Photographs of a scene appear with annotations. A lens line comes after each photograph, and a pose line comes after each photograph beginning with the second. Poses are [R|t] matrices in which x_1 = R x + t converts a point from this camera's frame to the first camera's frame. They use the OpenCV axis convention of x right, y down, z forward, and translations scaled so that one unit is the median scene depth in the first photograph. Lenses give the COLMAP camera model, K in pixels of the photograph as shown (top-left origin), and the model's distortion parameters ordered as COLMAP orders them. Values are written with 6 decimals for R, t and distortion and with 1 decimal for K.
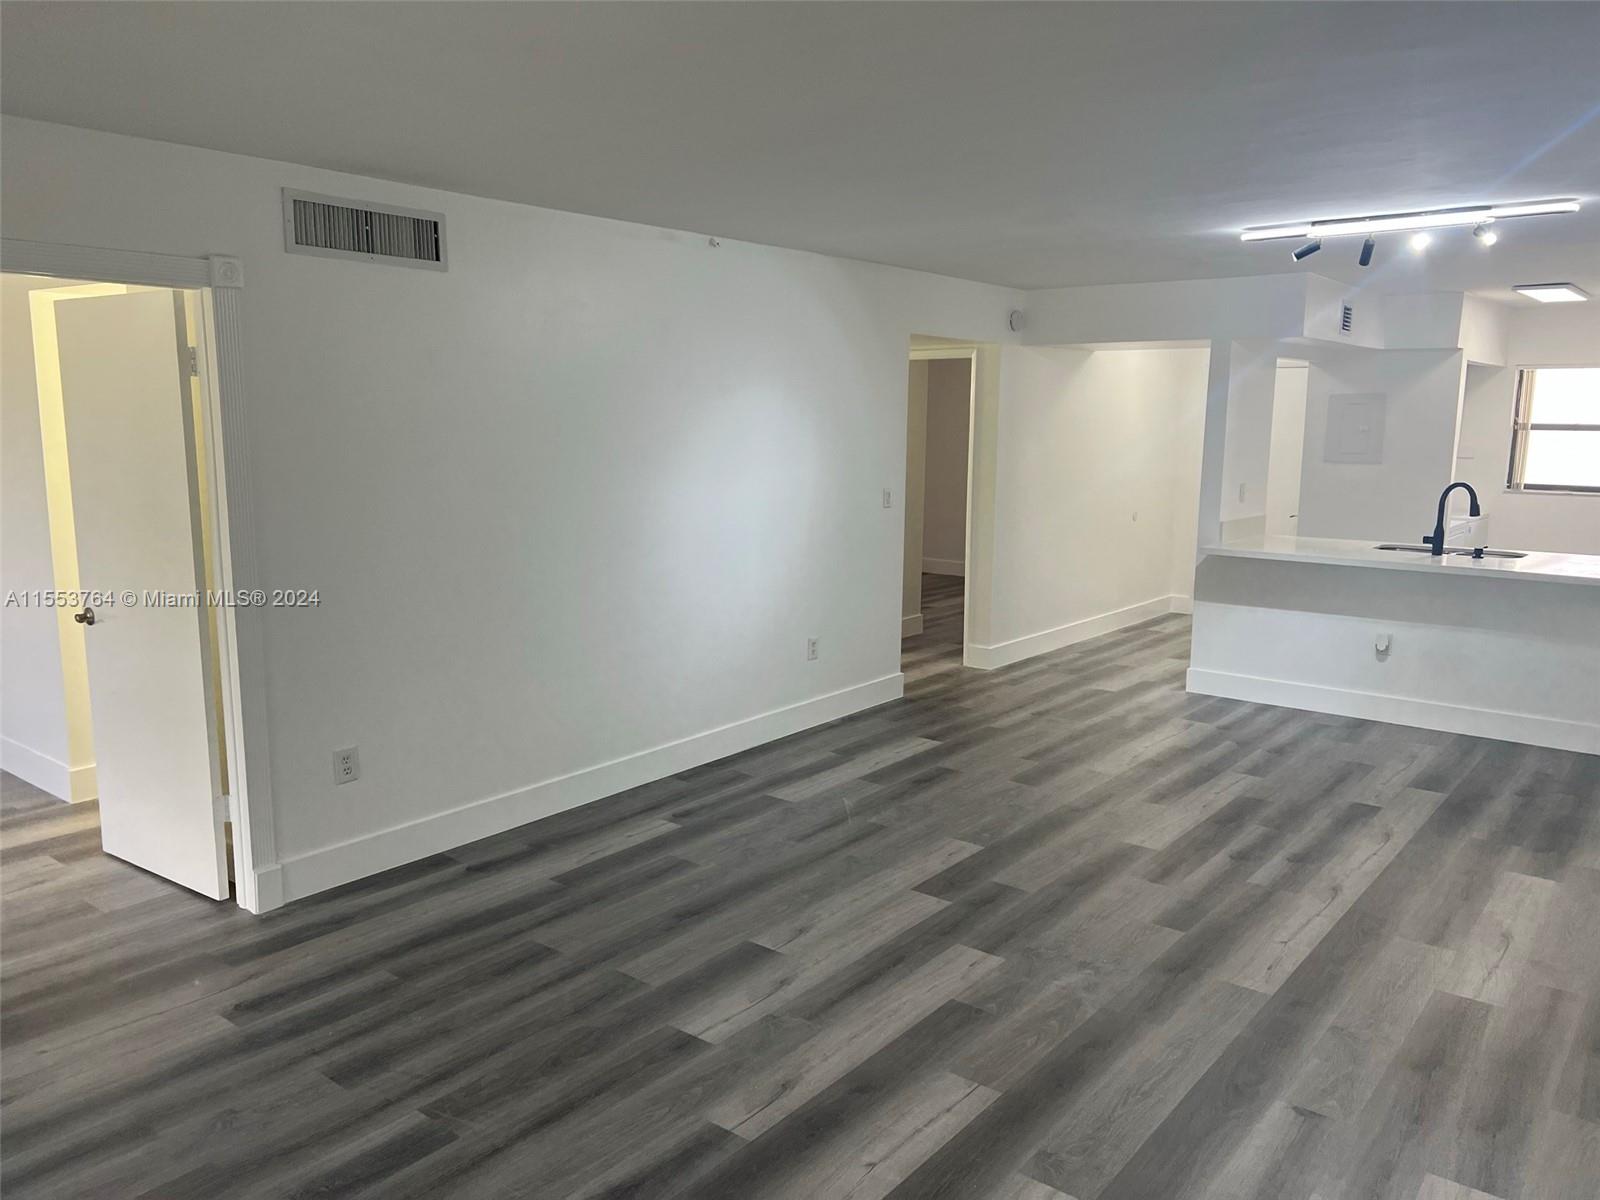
lens RADIAL K [[1193.8, 0, 786.5], [0, 1193.8, 600.8], [0, 0, 1]] dist [0.051903, -0.046267]
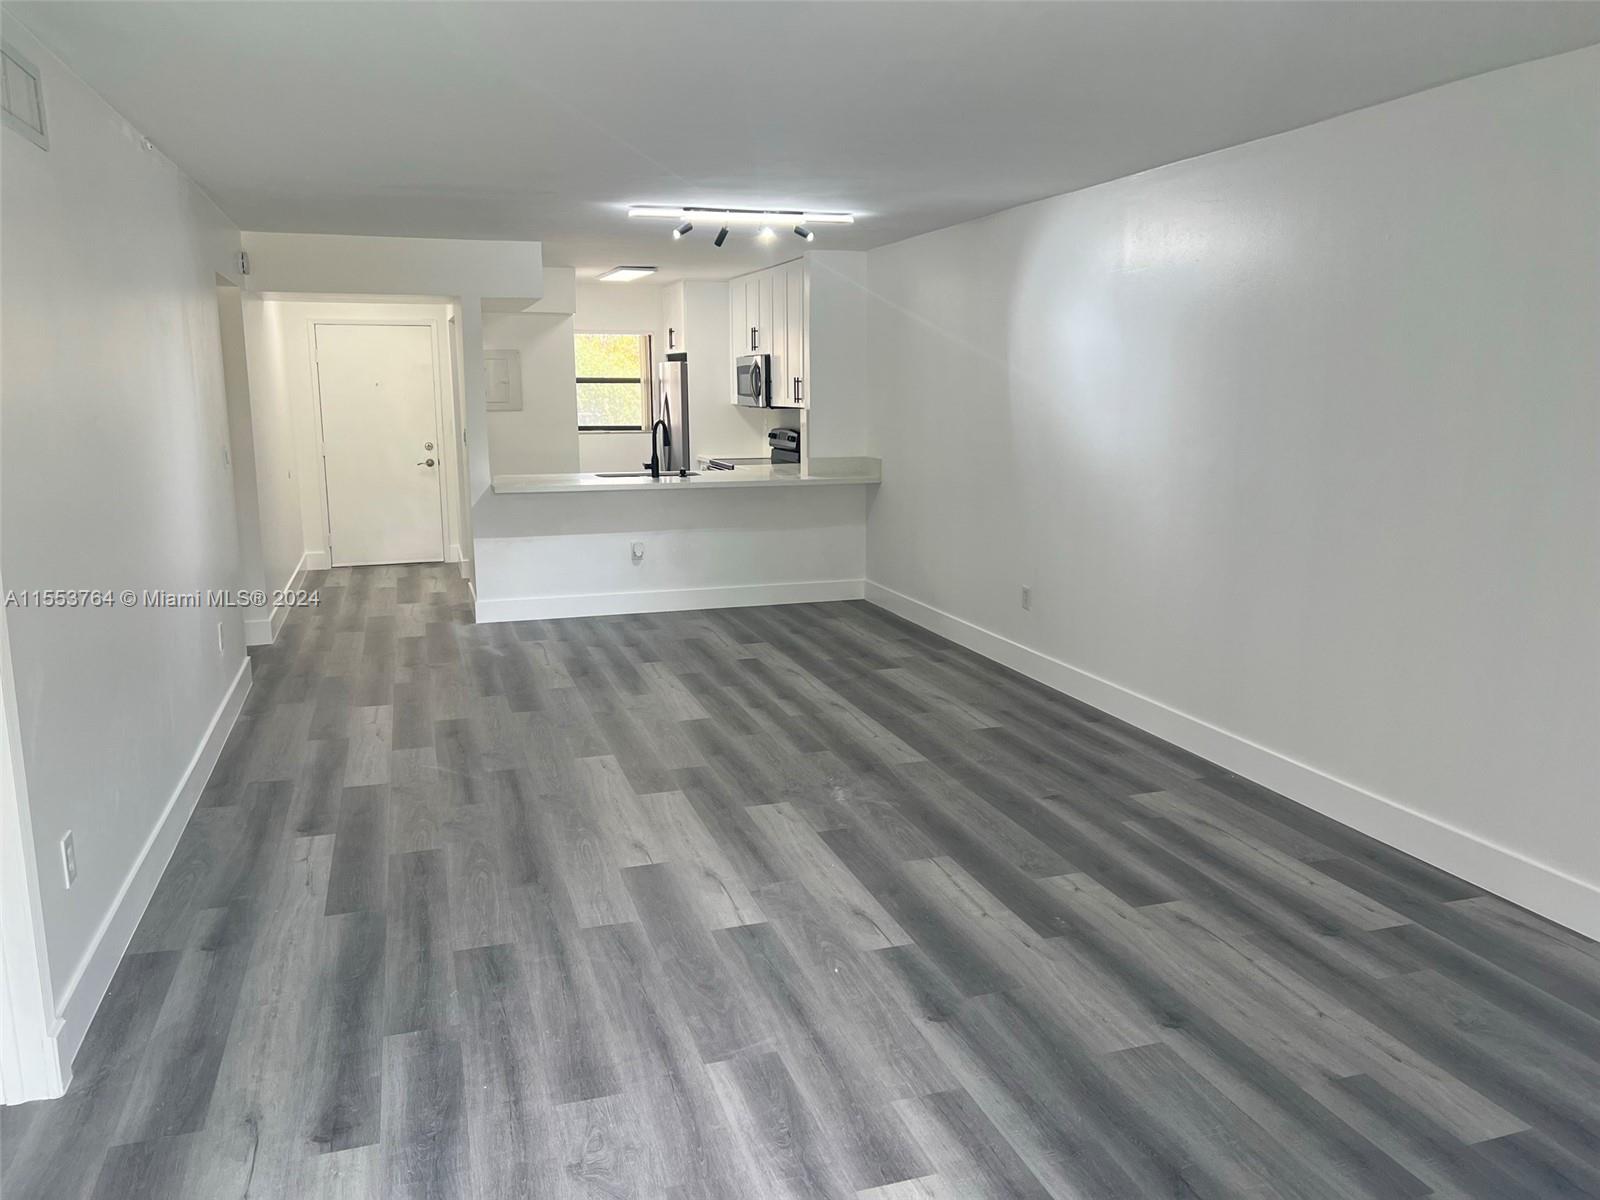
lens RADIAL K [[1193.8, 0, 790.6], [0, 1193.8, 597.8], [0, 0, 1]] dist [0.051903, -0.046267]
pose [[0.562286, -0.160857, 0.811147, -0.669713], [0.143314, 0.985011, 0.095990, -0.020184], [-0.814430, 0.062275, 0.576911, 0.245078]]
